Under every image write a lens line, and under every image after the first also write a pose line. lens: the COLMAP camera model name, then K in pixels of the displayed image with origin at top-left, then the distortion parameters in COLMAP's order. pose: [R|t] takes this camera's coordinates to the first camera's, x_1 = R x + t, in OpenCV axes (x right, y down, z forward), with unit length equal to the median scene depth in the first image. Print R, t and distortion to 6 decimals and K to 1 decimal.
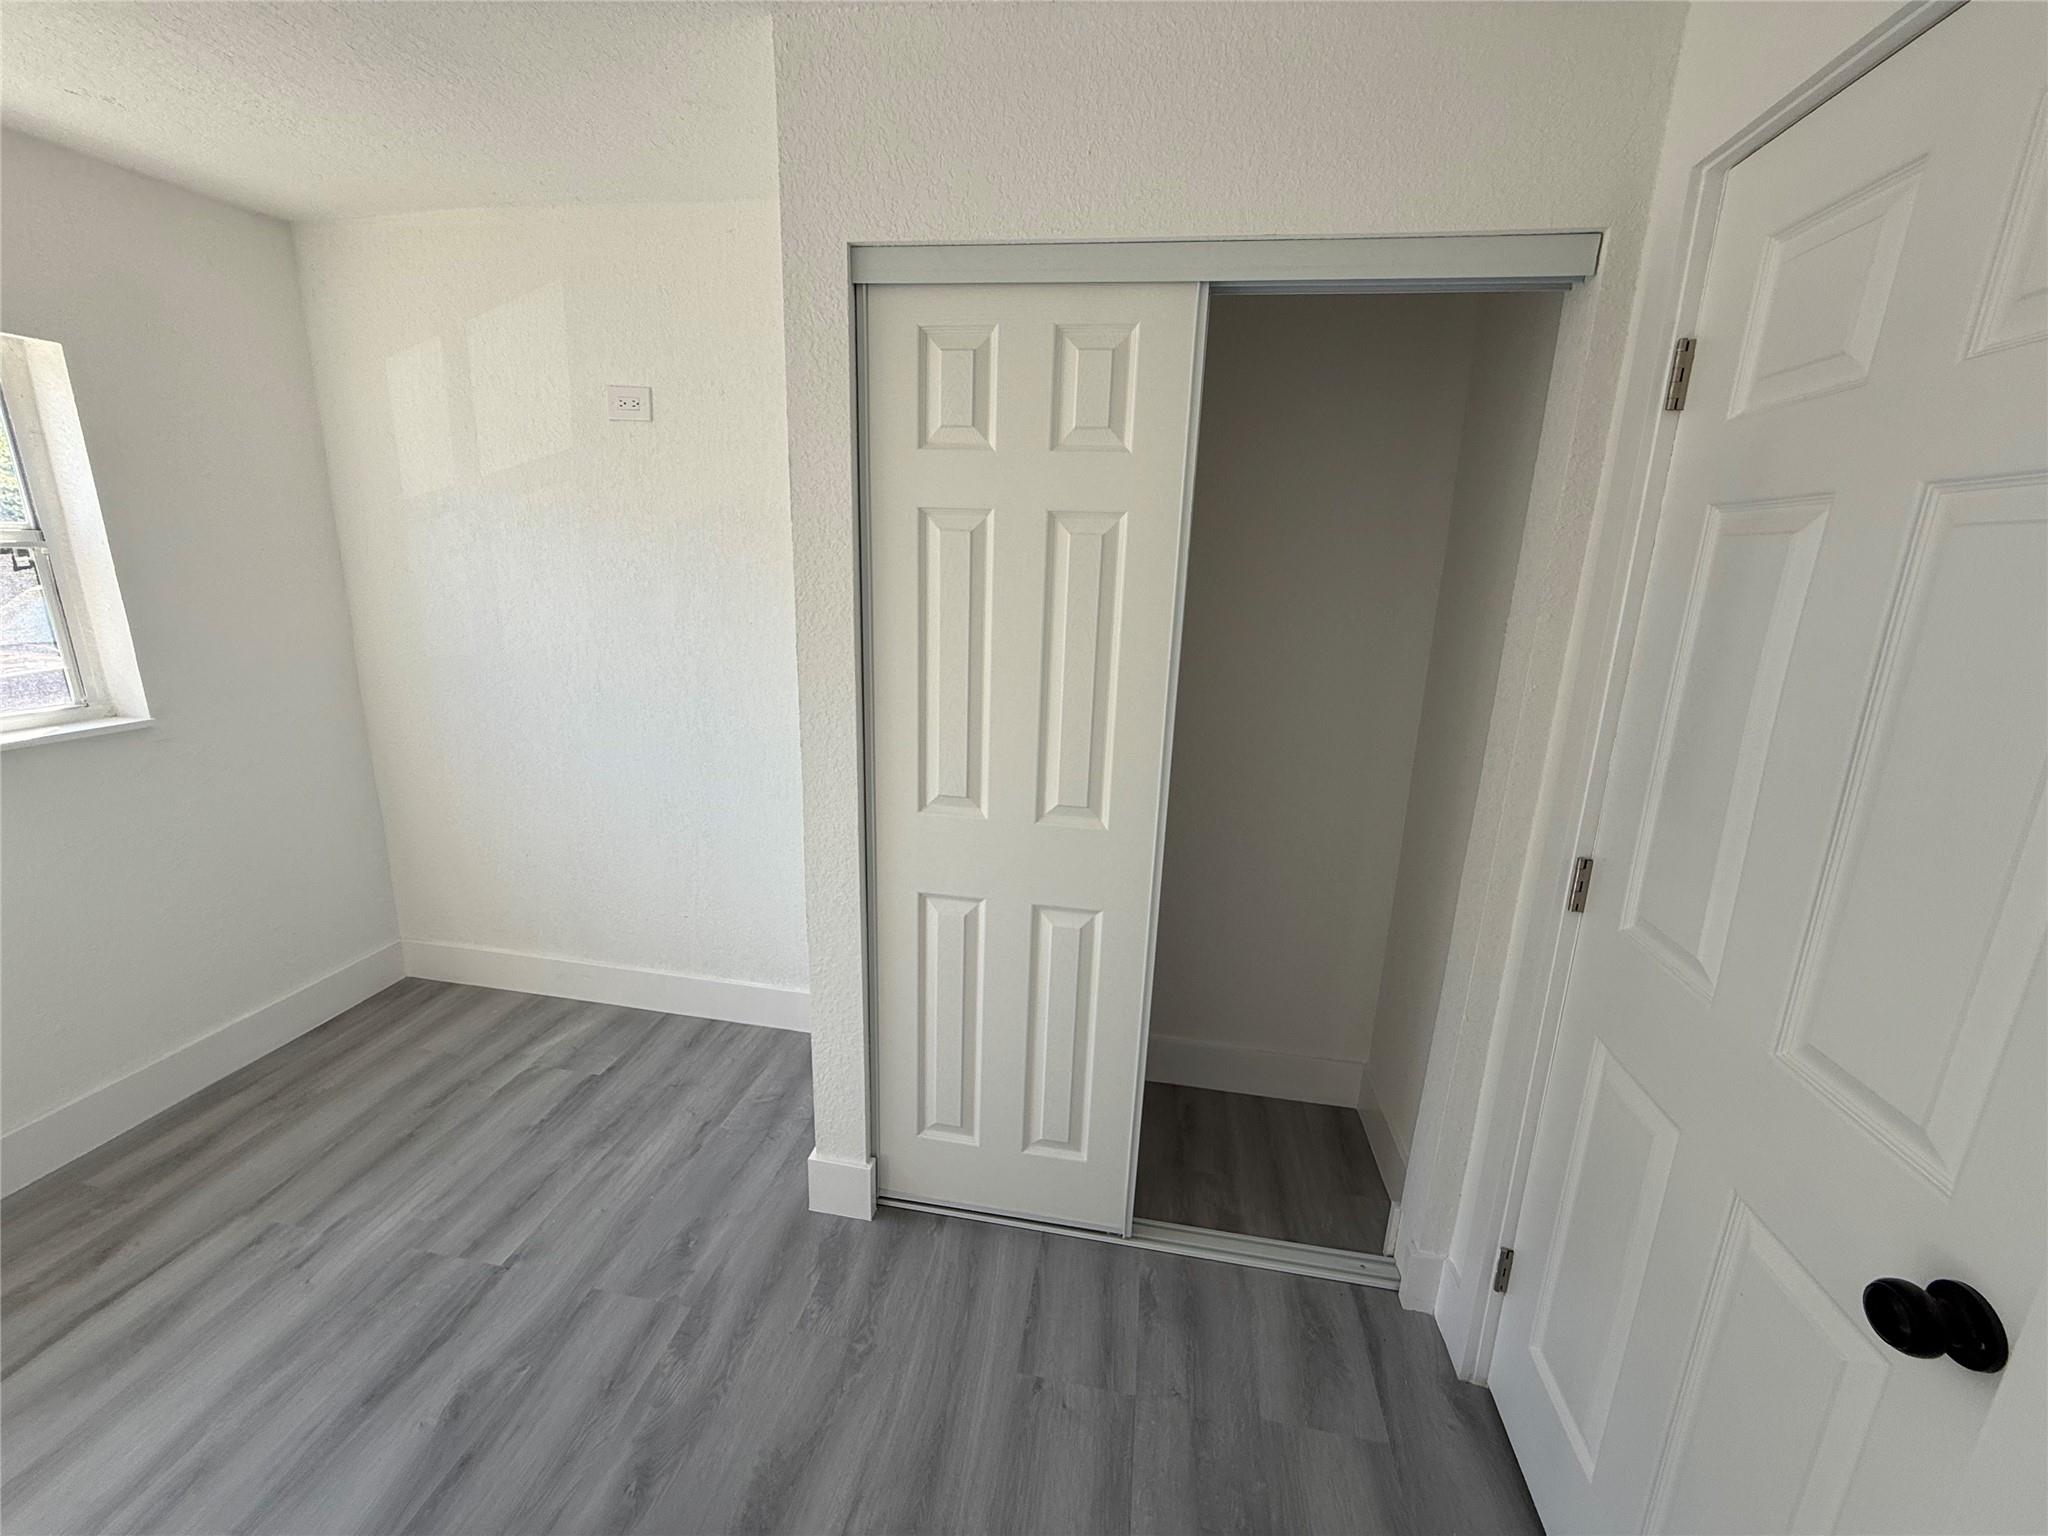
lens RADIAL K [[820.7, 0, 1019.5], [0, 820.7, 768.2], [0, 0, 1]] dist [0.003049, -0.000033]
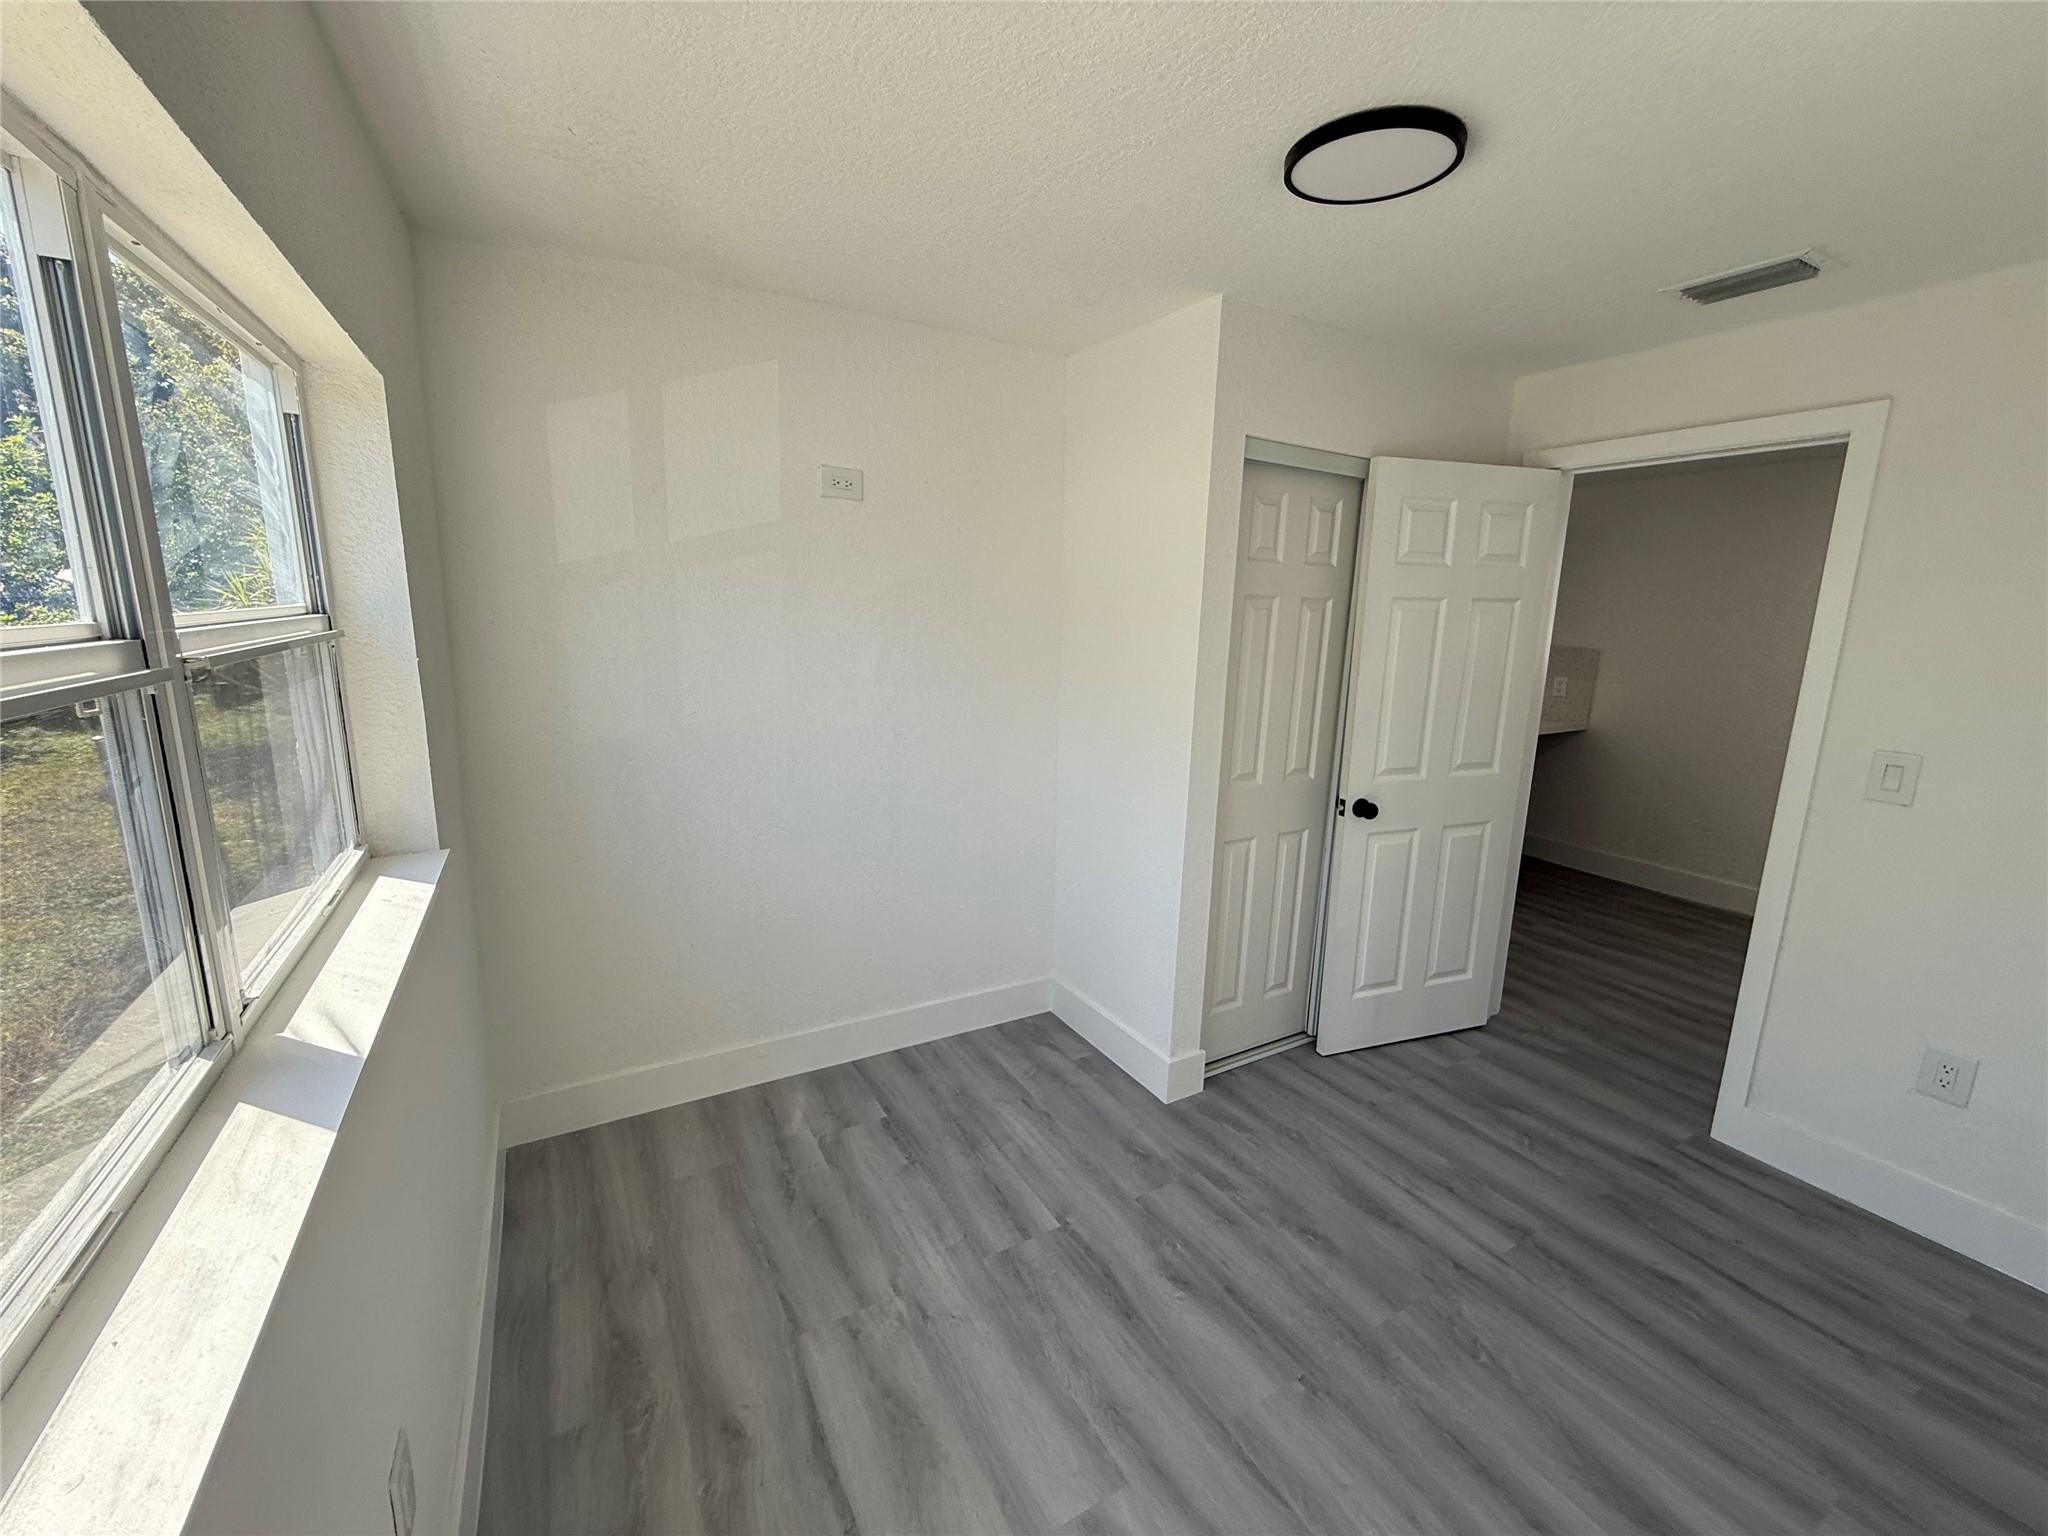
lens RADIAL K [[820.7, 0, 1016.7], [0, 820.7, 764.0], [0, 0, 1]] dist [0.003049, -0.000033]
pose [[0.766756, -0.134608, 0.627667, -1.265634], [0.163930, 0.986407, 0.011287, -0.066383], [-0.620655, 0.094240, 0.778400, 0.060234]]
